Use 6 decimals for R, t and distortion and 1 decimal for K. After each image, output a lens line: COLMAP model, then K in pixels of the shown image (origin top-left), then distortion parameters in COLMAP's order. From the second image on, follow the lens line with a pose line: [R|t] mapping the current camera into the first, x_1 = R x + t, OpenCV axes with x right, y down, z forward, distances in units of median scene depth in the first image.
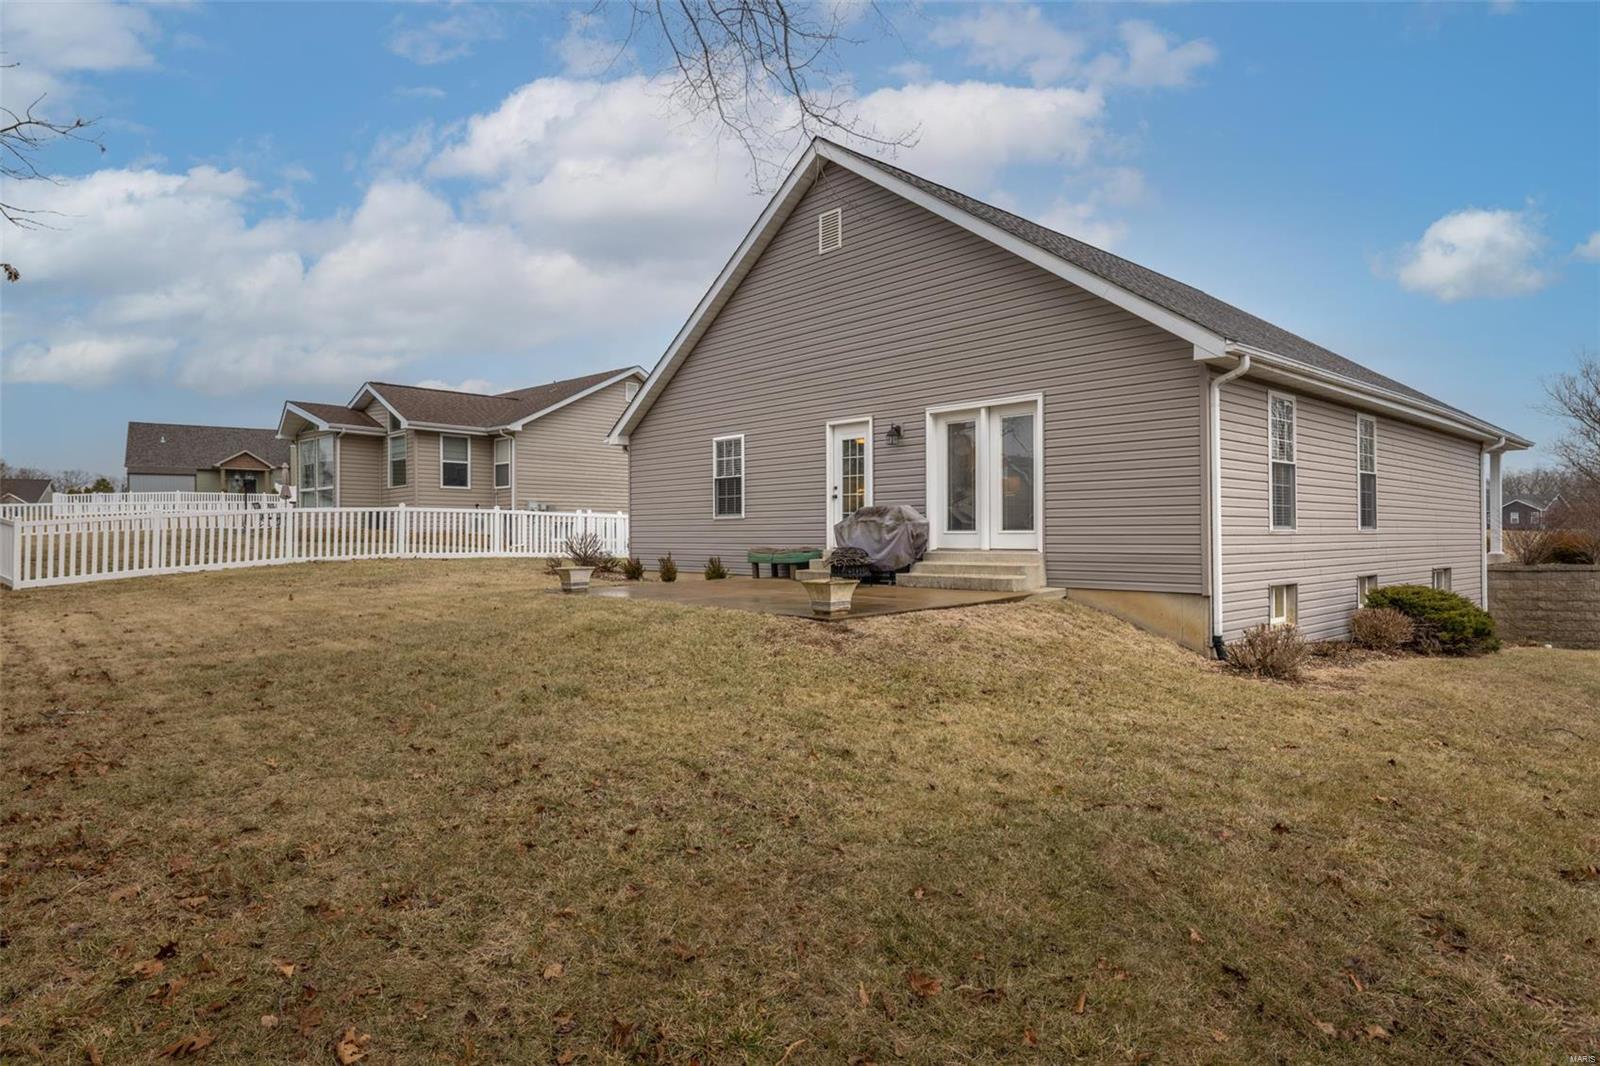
lens RADIAL K [[925.1, 0, 800.4], [0, 925.1, 527.7], [0, 0, 1]] dist [0.001060, 0.000100]
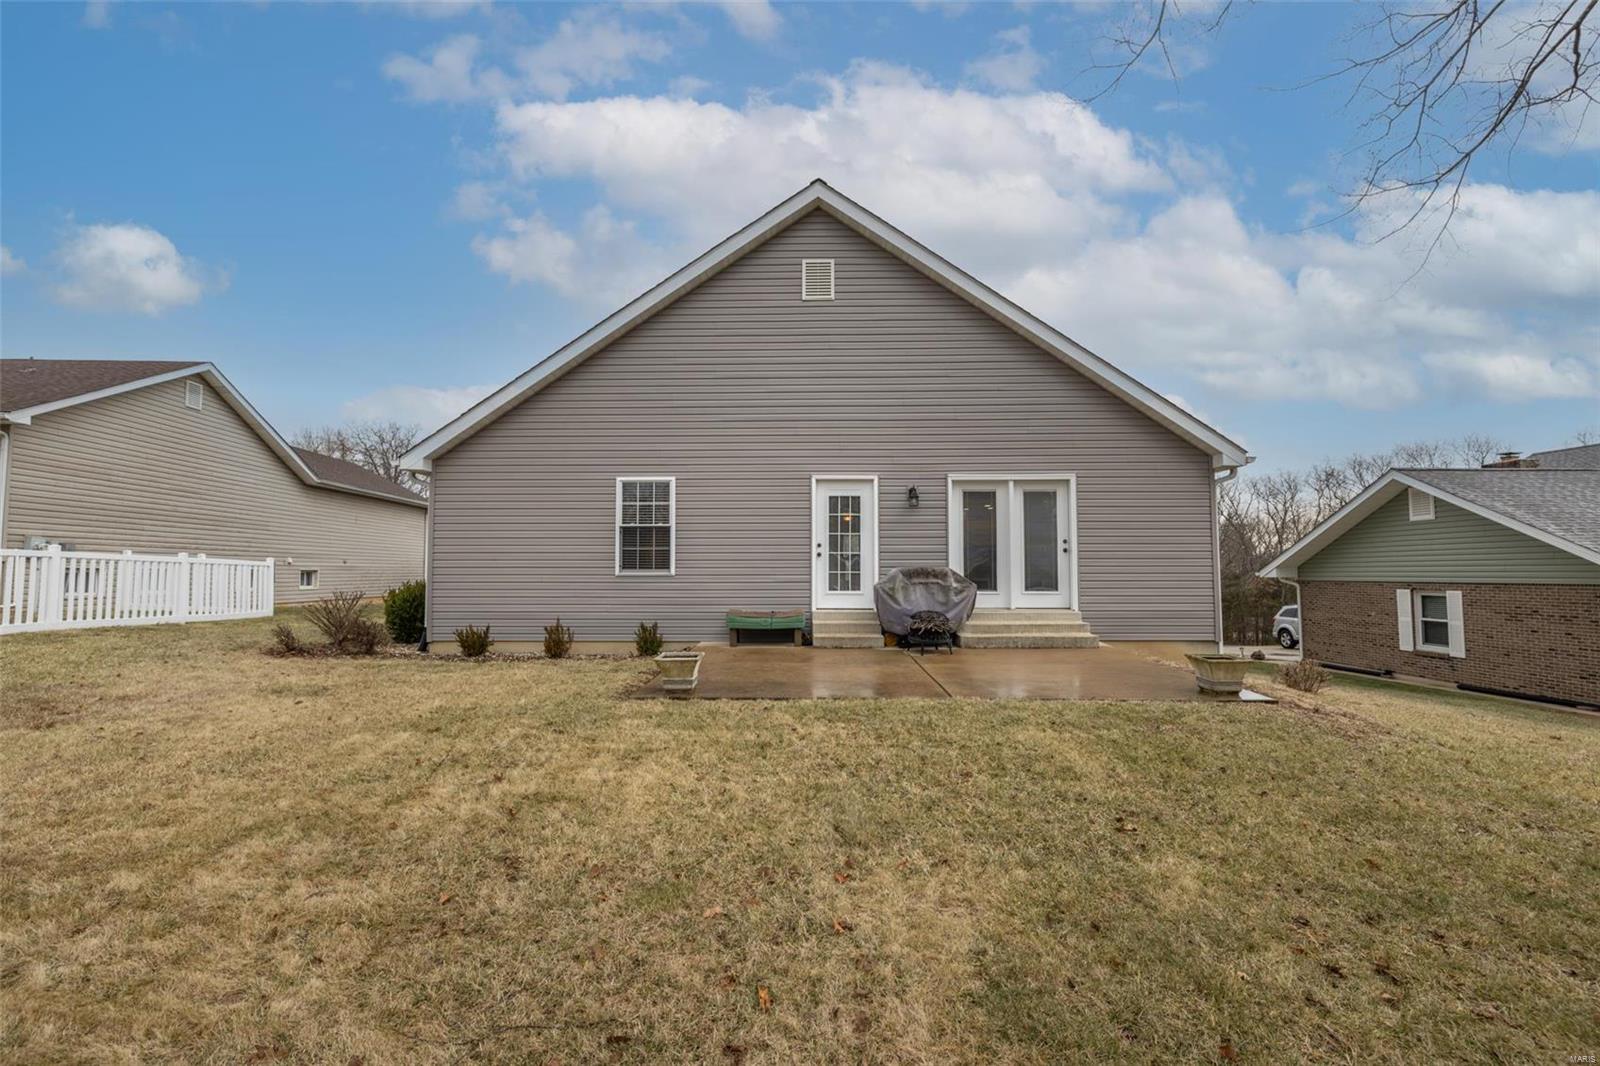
lens RADIAL K [[660.0, 0, 805.1], [0, 660.0, 532.5], [0, 0, 1]] dist [-0.002877, -0.000006]
pose [[0.687644, 0.039606, 0.724967, -0.469220], [-0.007125, 0.998831, -0.047809, -0.023439], [-0.726013, 0.027710, 0.687123, 0.546273]]
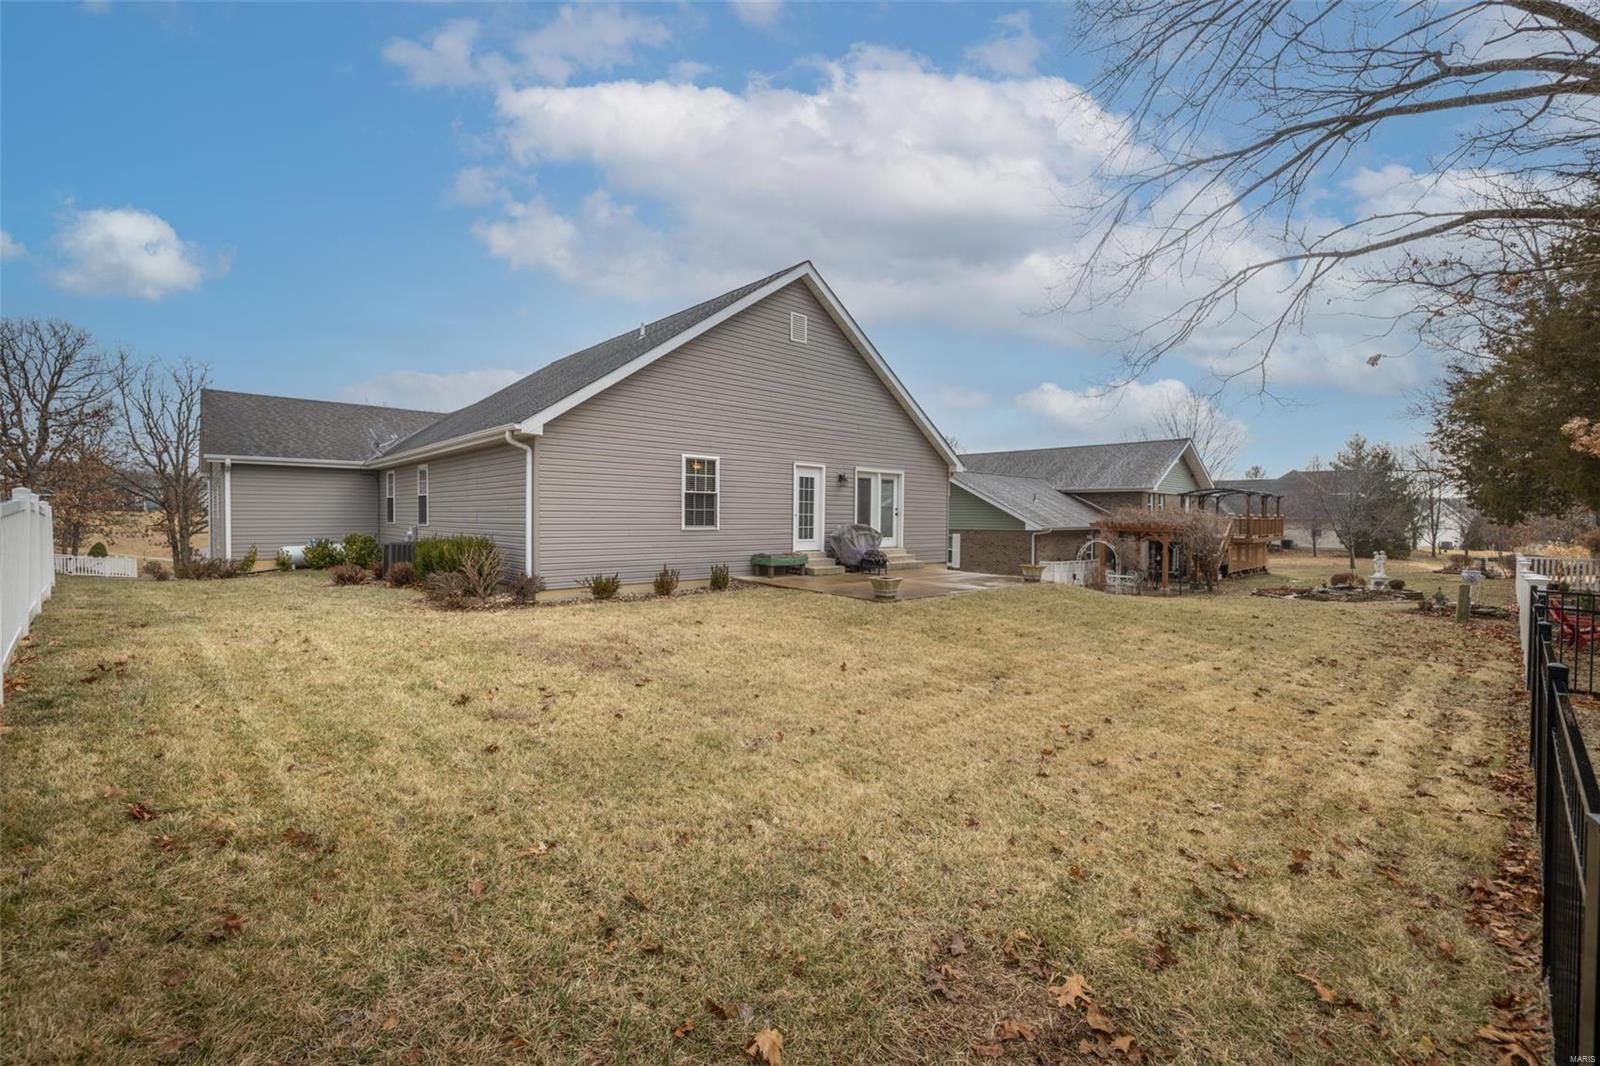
lens RADIAL K [[668.2, 0, 800.1], [0, 668.2, 533.6], [0, 0, 1]] dist [-0.001110, -0.000139]
pose [[-0.013238, -0.027695, 0.999529, -1.003677], [-0.022036, 0.999382, 0.027399, -0.033820], [-0.999670, -0.021663, -0.013840, 1.011304]]
